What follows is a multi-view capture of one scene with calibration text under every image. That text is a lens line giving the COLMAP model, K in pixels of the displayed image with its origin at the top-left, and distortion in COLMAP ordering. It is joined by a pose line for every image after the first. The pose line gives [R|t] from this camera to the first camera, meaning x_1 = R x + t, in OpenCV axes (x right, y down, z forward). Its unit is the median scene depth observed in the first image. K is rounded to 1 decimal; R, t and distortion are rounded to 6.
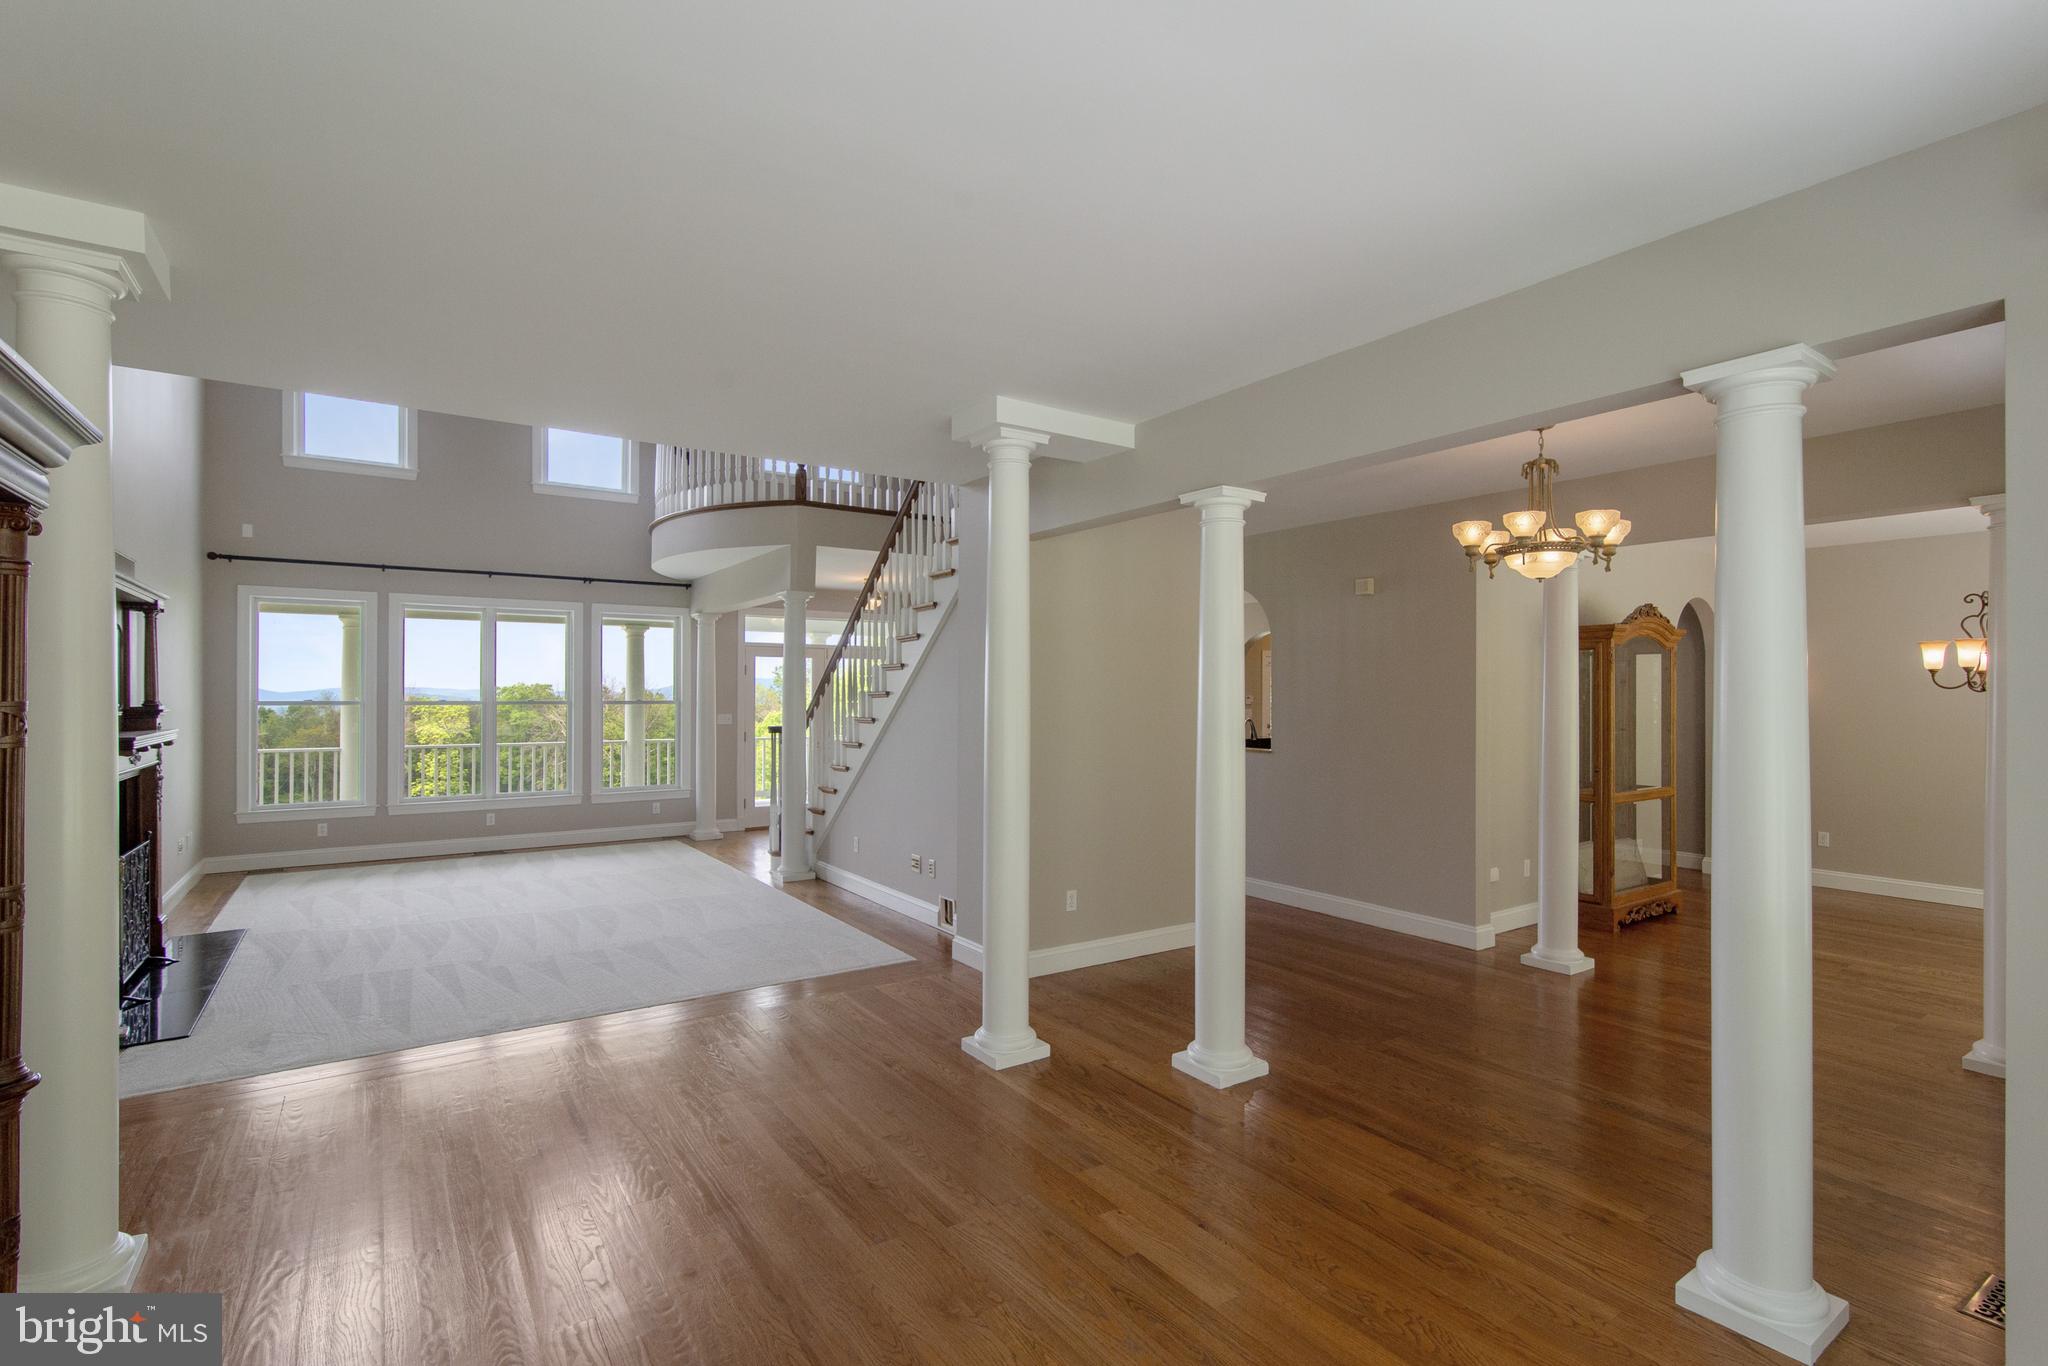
lens RADIAL K [[952.3, 0, 1028.0], [0, 952.3, 691.0], [0, 0, 1]] dist [-0.008682, 0.001586]
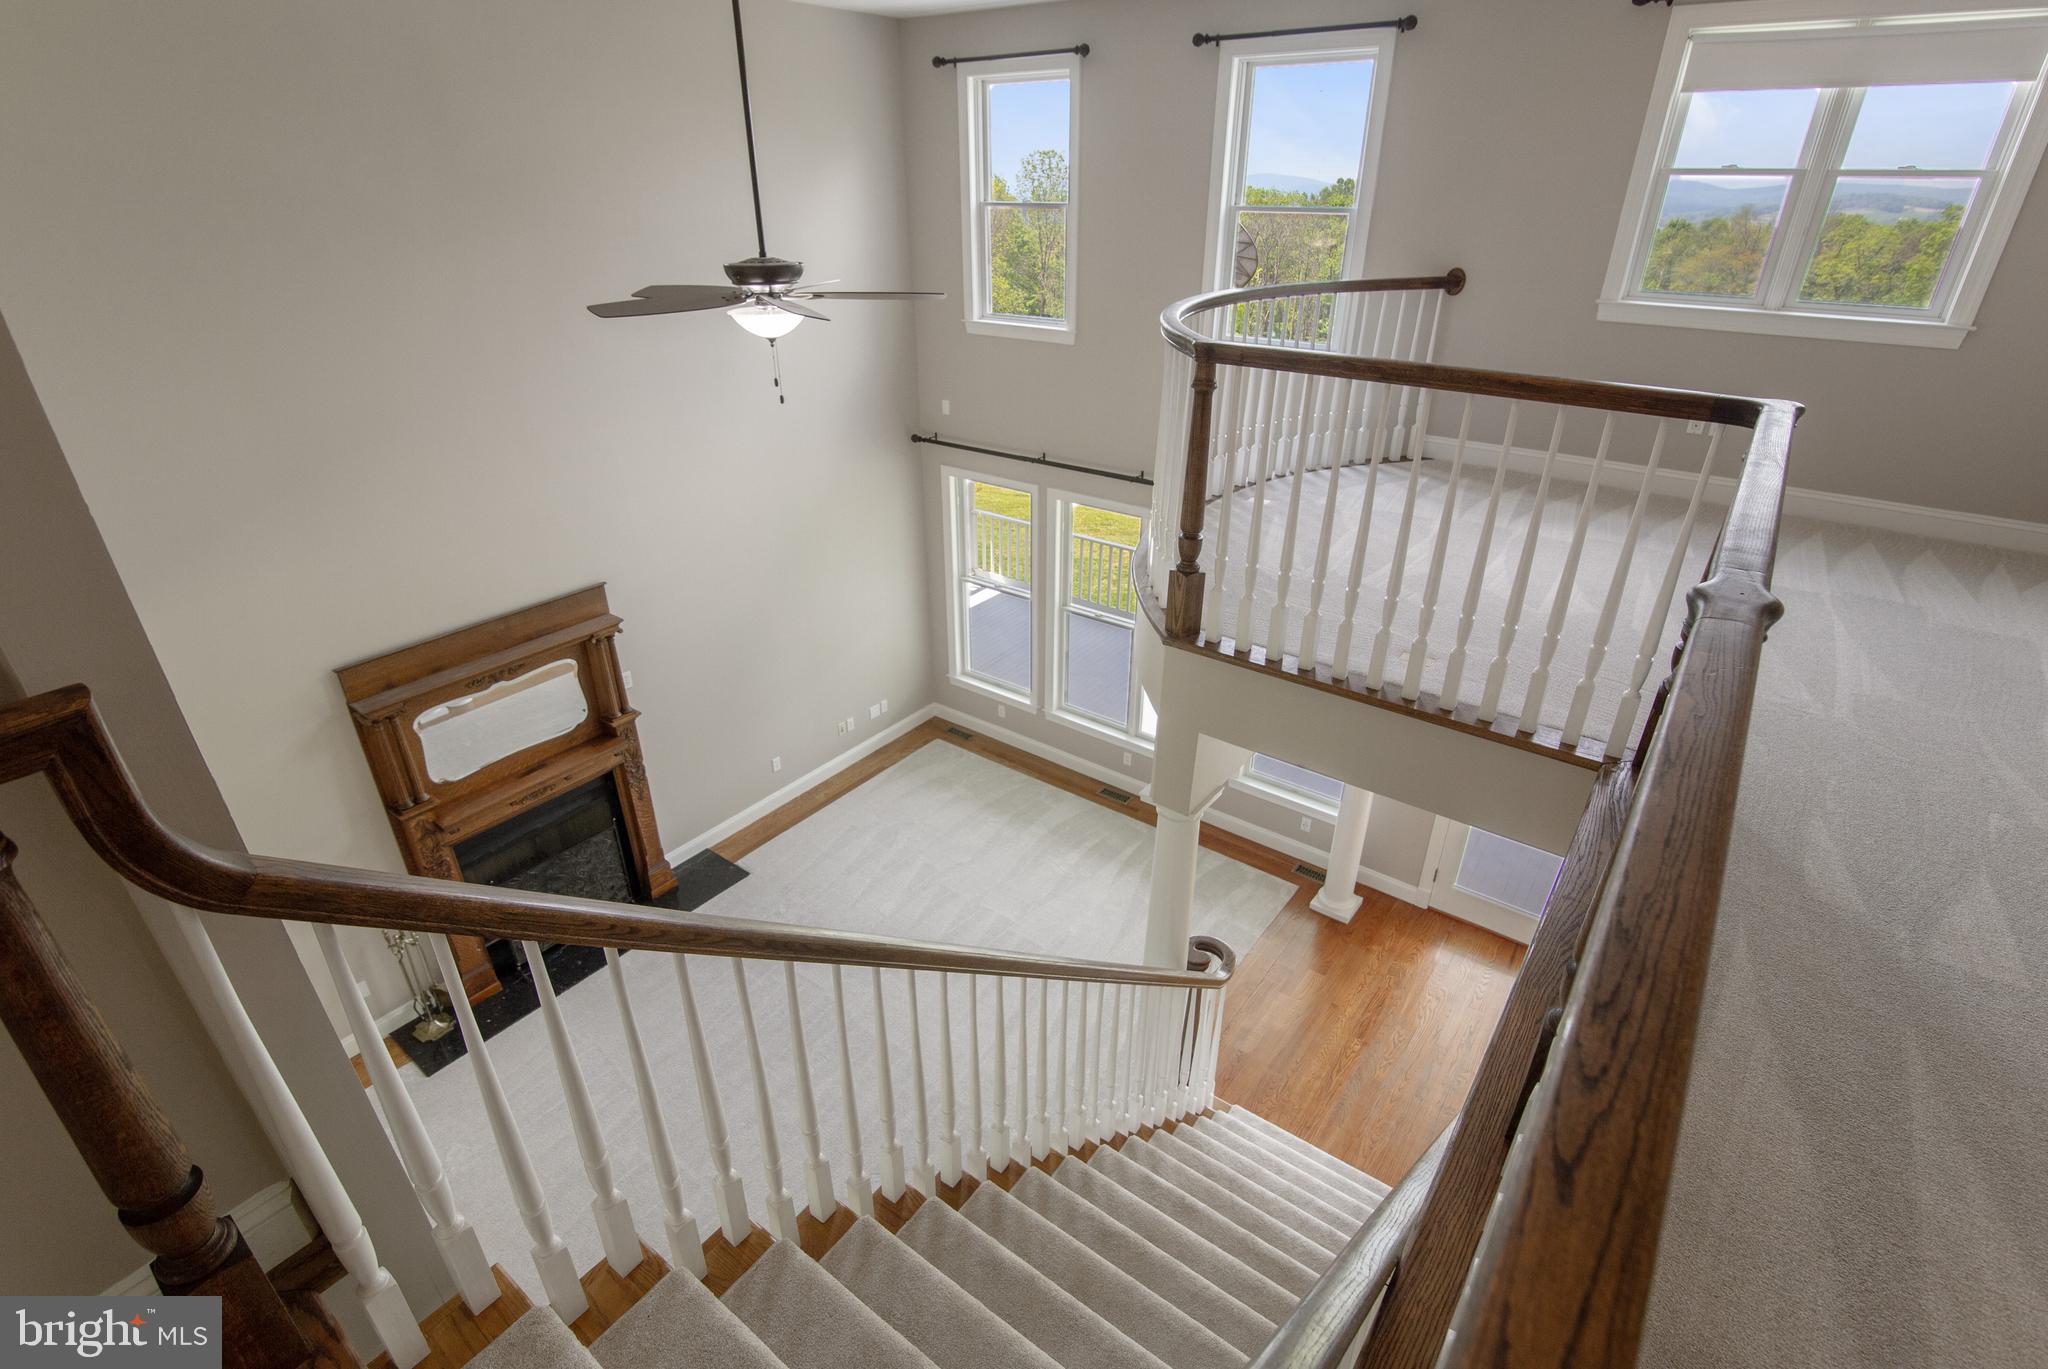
lens RADIAL K [[952.3, 0, 1024.2], [0, 952.3, 669.1], [0, 0, 1]] dist [-0.008682, 0.001586]
pose [[0.317626, 0.427215, -0.846523, 0.106992], [0.001644, 0.892504, 0.451037, -0.365140], [0.948215, -0.144653, 0.282780, 0.774488]]
